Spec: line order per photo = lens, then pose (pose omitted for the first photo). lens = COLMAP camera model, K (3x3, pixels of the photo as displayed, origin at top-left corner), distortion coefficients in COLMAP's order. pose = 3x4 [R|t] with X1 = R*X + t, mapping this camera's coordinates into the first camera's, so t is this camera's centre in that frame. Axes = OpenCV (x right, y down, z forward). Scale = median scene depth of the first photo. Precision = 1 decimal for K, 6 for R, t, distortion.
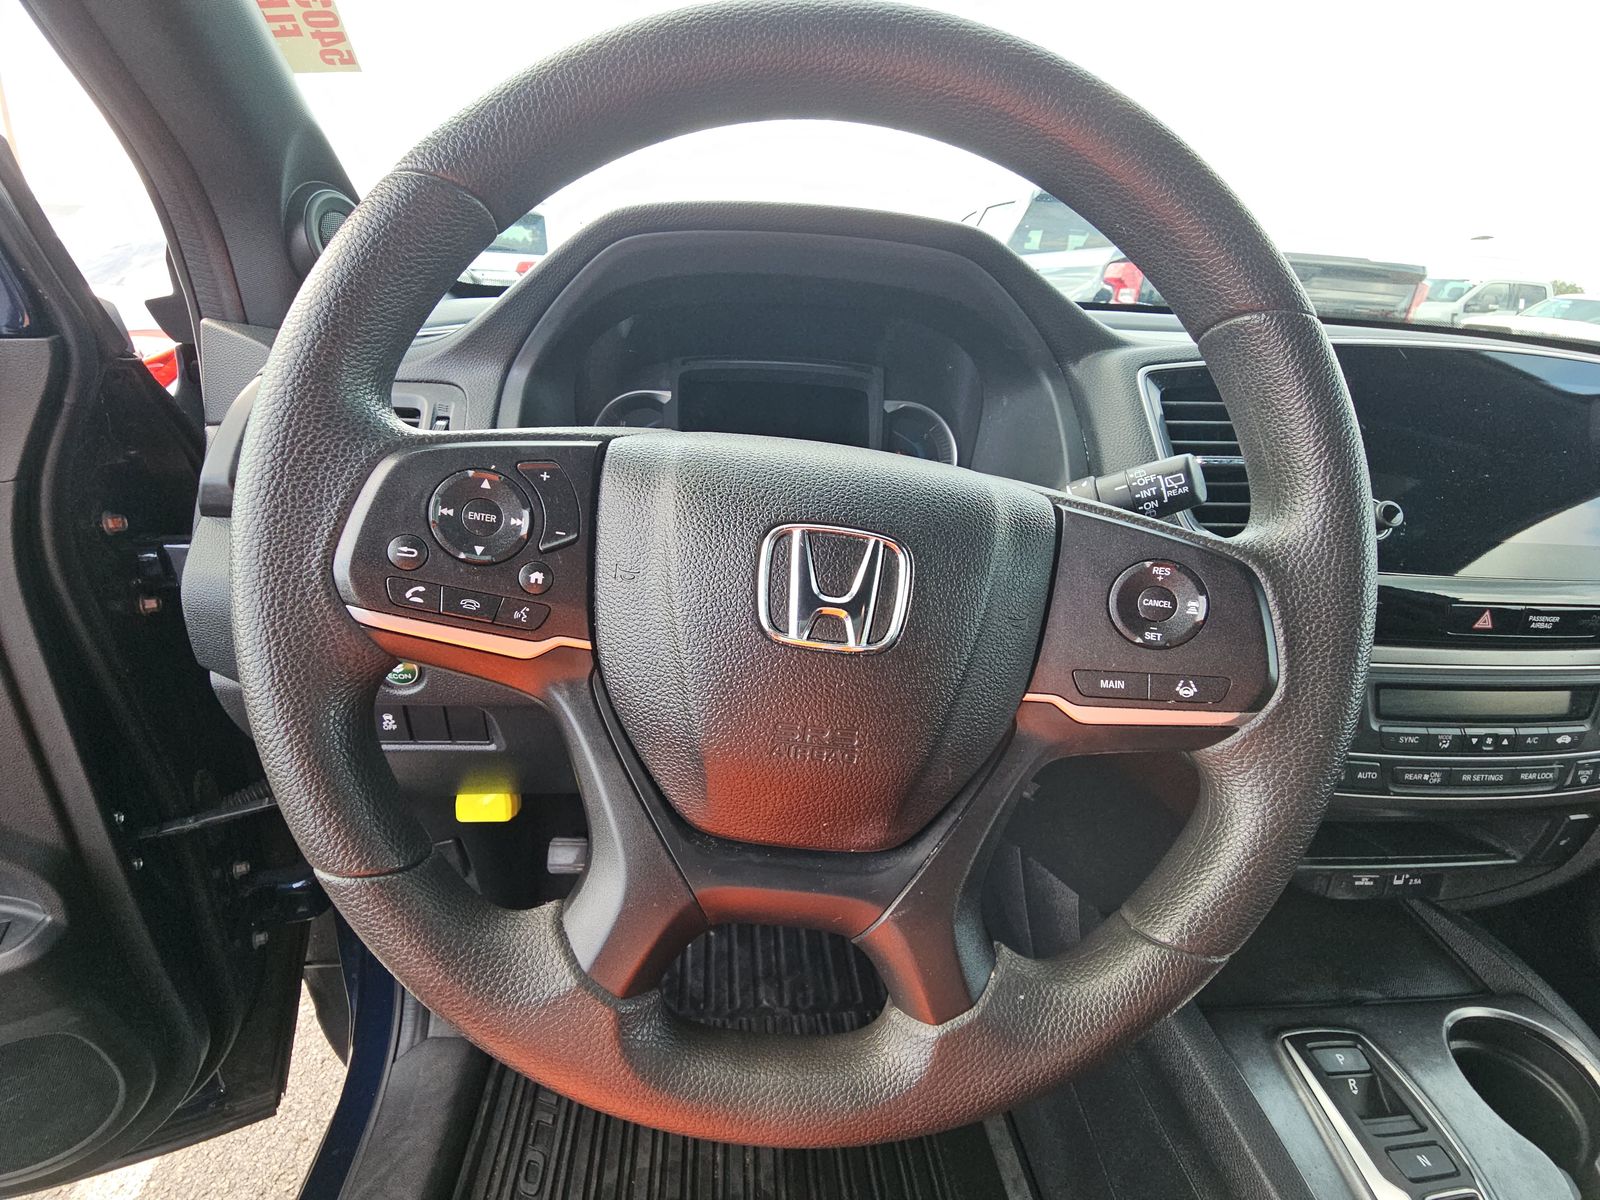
lens RADIAL K [[648.0, 0, 796.3], [0, 648.0, 593.3], [0, 0, 1]] dist [0.003454, -0.003002]
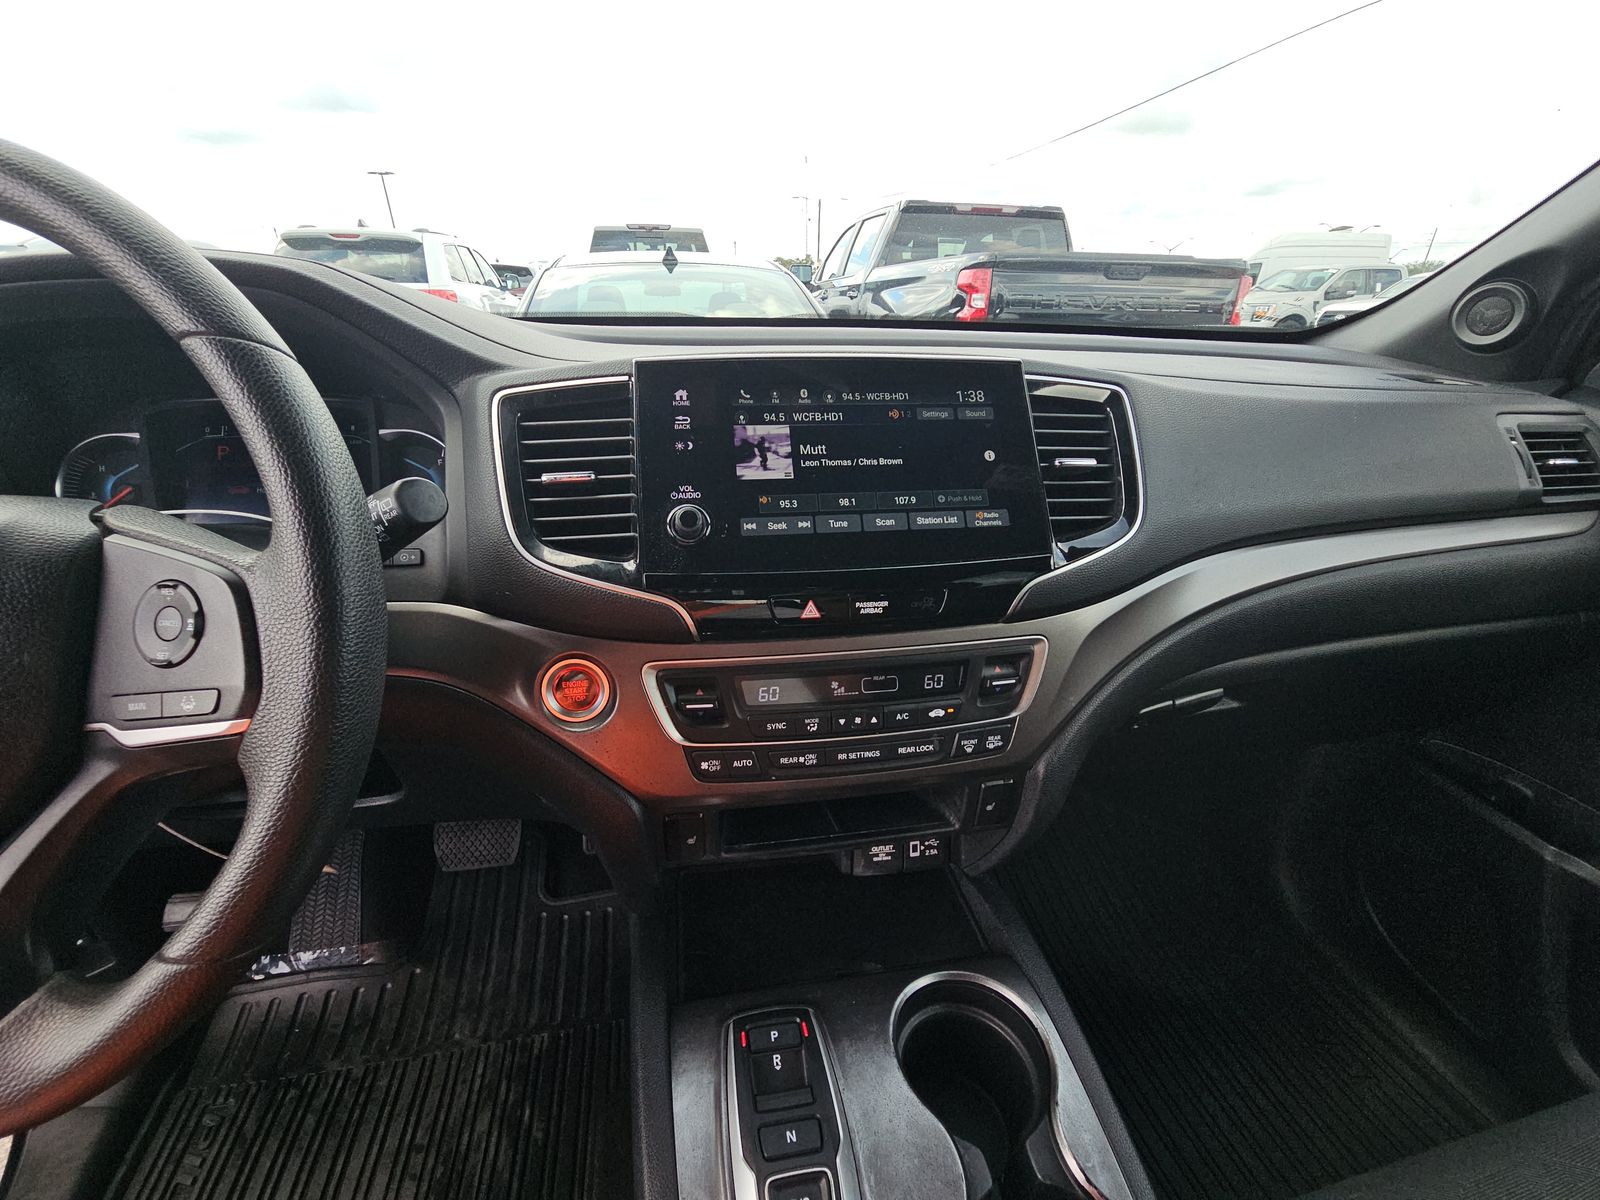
lens RADIAL K [[648.0, 0, 801.1], [0, 648.0, 601.8], [0, 0, 1]] dist [0.003454, -0.003002]
pose [[0.994540, -0.075382, 0.072159, 0.697437], [0.075837, 0.997114, -0.003582, 0.021711], [-0.071680, 0.009035, 0.997387, -0.049561]]
